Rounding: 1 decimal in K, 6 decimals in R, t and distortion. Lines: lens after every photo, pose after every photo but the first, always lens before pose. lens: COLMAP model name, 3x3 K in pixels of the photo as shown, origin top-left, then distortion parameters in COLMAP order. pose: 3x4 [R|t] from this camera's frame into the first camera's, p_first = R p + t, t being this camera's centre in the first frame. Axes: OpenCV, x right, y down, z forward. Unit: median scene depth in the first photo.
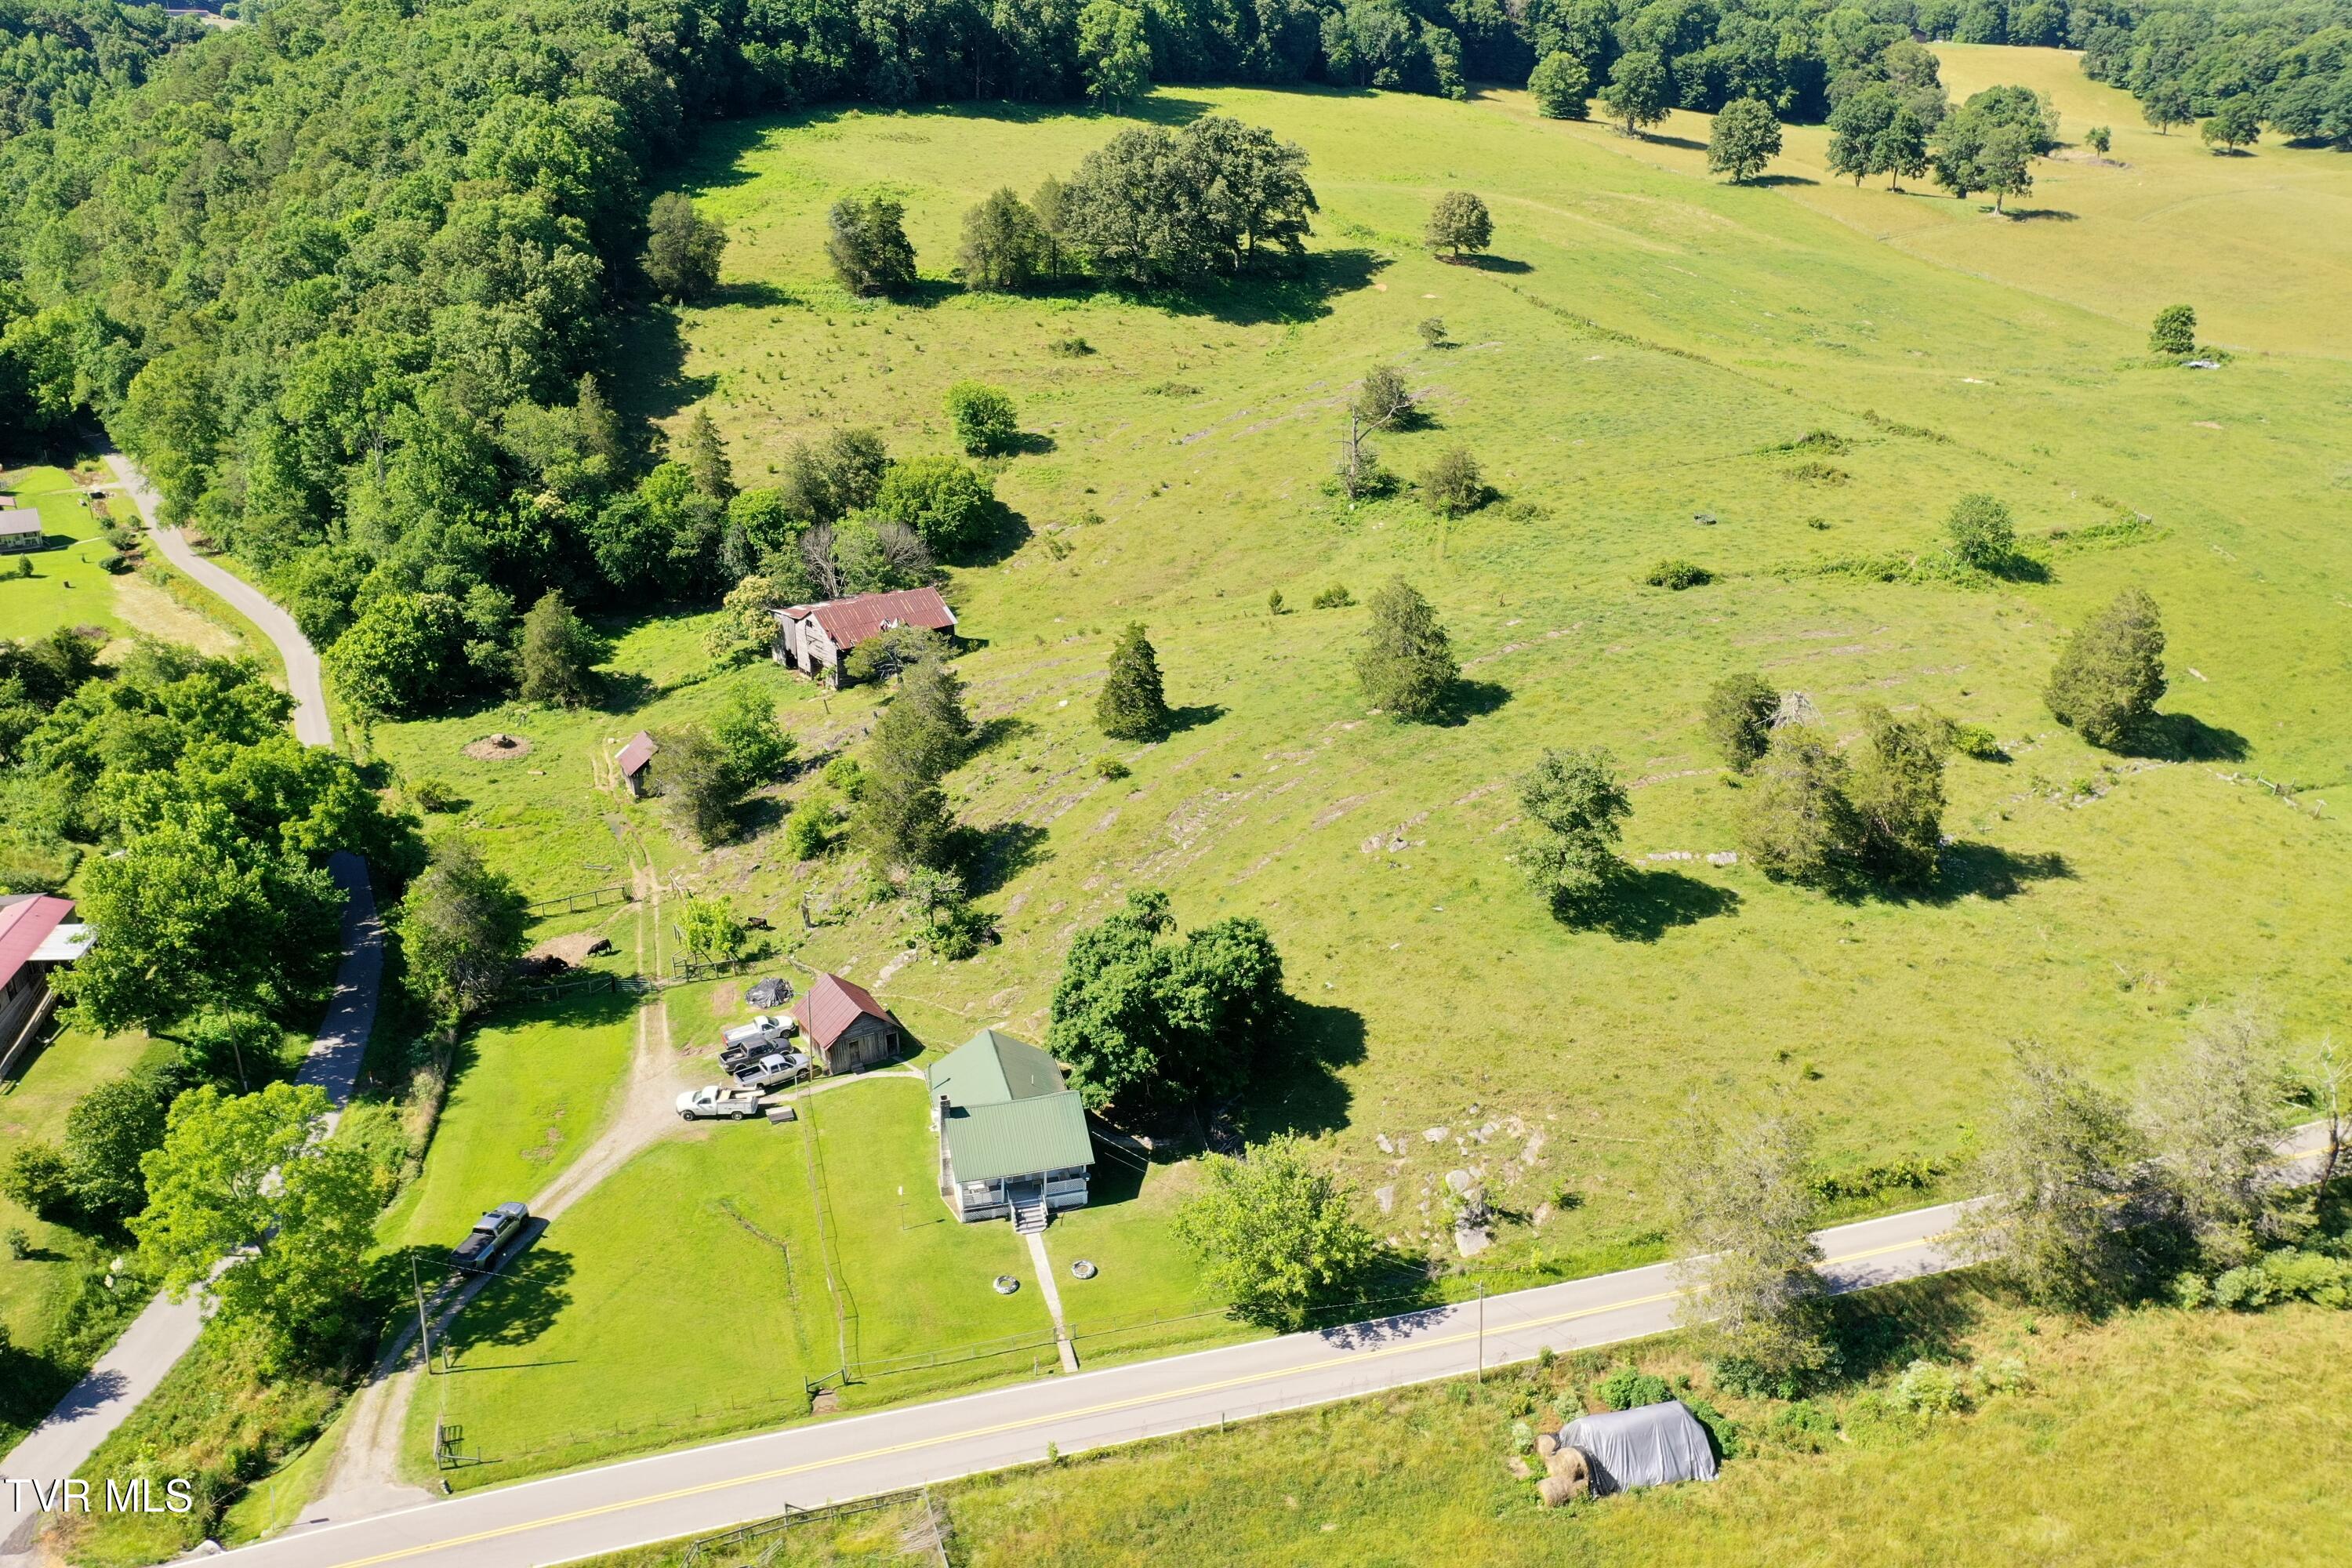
lens RADIAL K [[1874.3, 0, 1167.3], [0, 1874.3, 774.5], [0, 0, 1]] dist [0.013138, 0.015171]
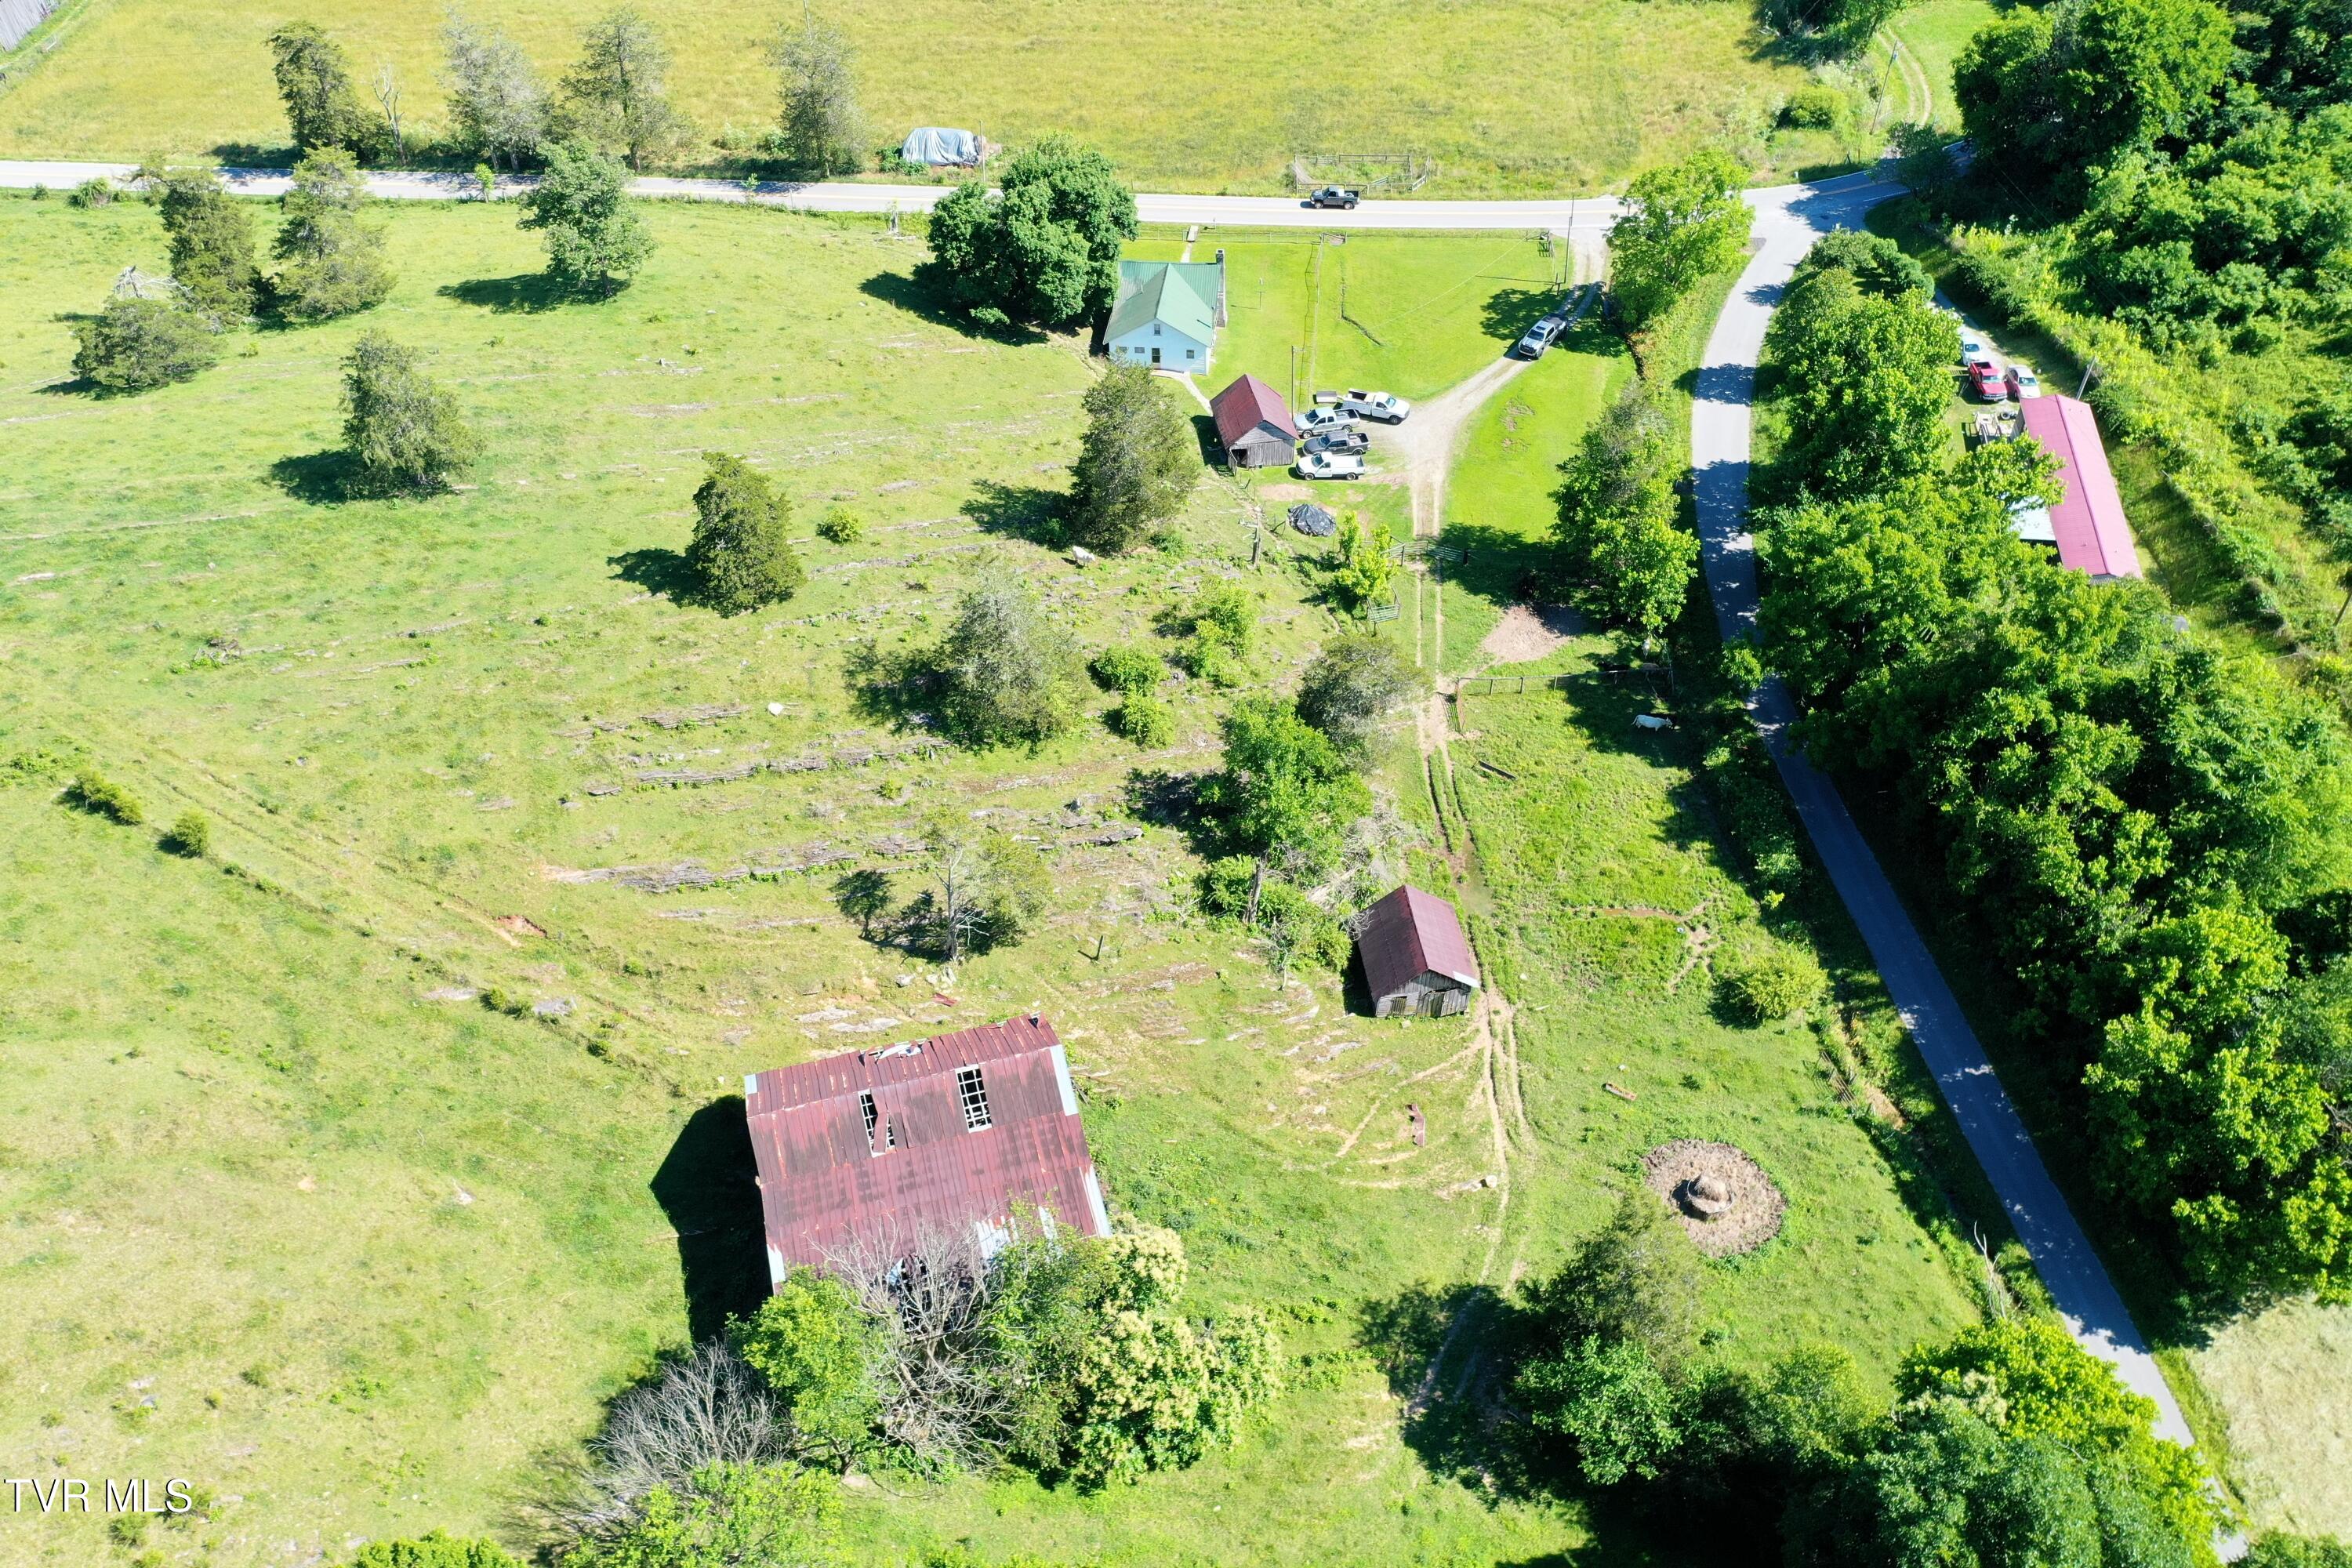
lens RADIAL K [[1874.3, 0, 1171.3], [0, 1874.3, 789.6], [0, 0, 1]] dist [0.013138, 0.015171]
pose [[-0.936939, -0.243937, 0.250279, -0.302724], [0.127475, 0.428260, 0.894619, -0.504482], [-0.325415, 0.870108, -0.370157, 1.076635]]
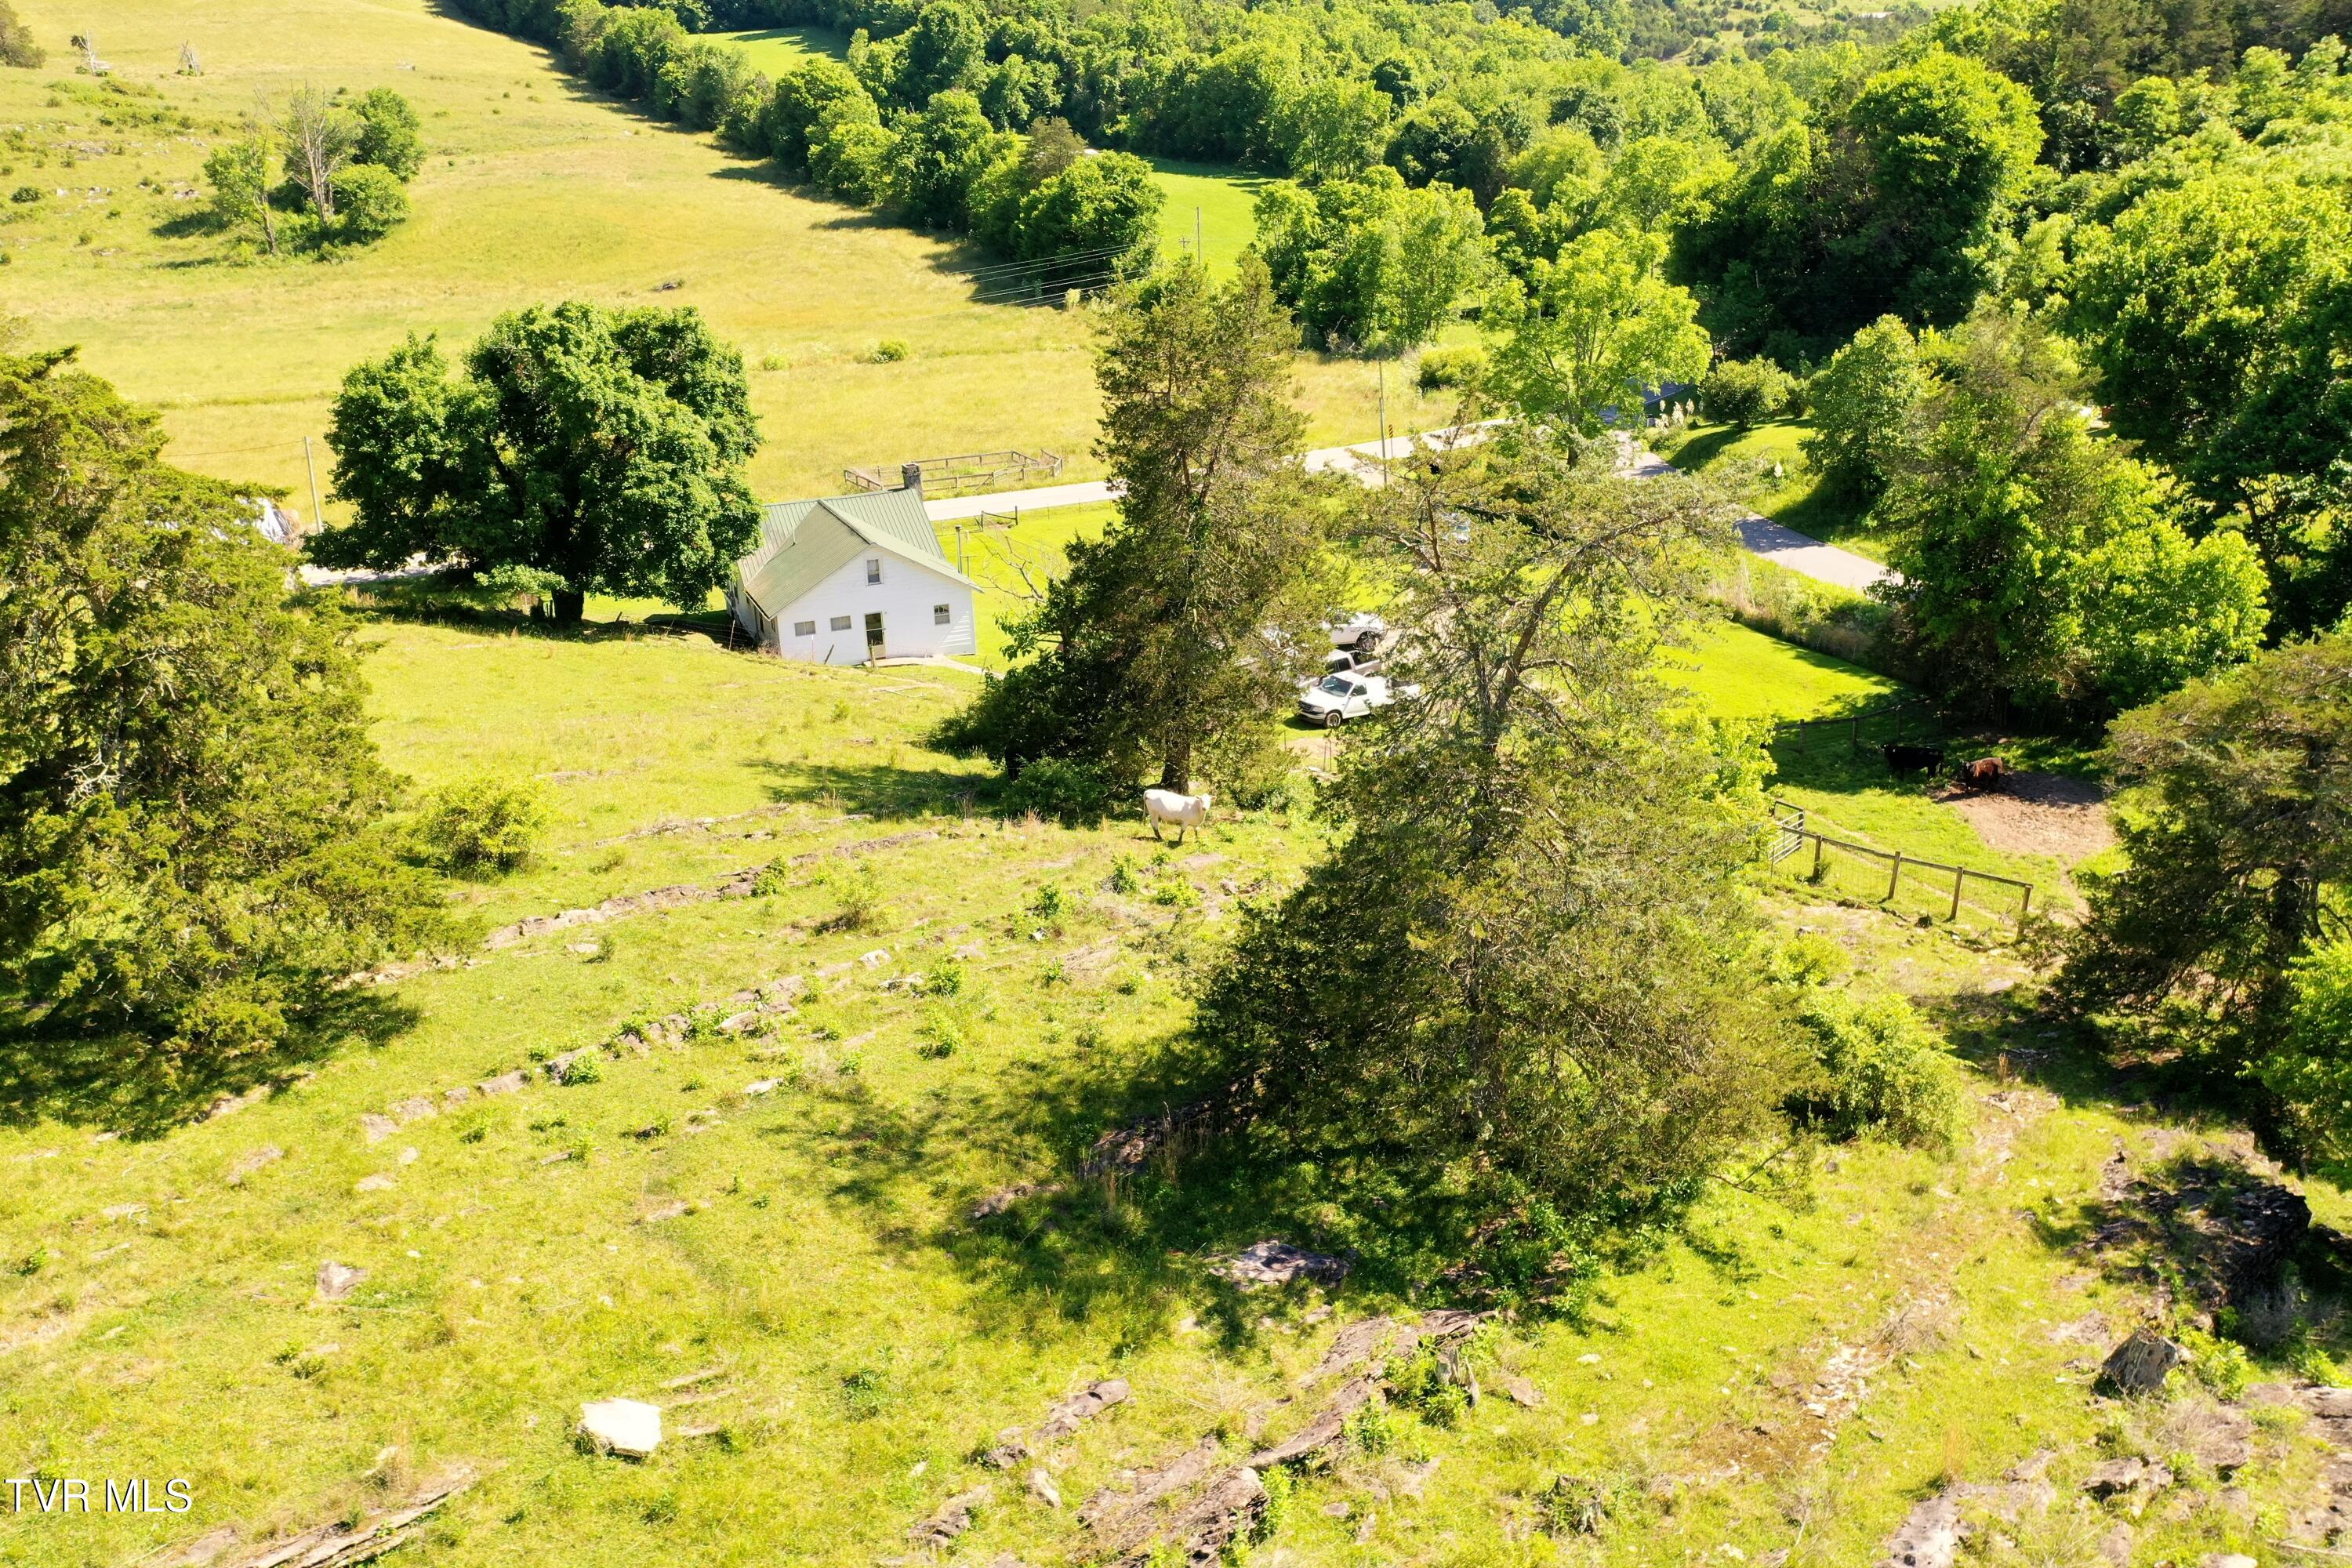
lens RADIAL K [[1874.3, 0, 1189.3], [0, 1874.3, 779.3], [0, 0, 1]] dist [0.013138, 0.015171]
pose [[-0.987293, 0.056938, -0.148359, -0.064783], [-0.058753, 0.736665, 0.673701, -0.128304], [0.147650, 0.673857, -0.723959, 0.942356]]
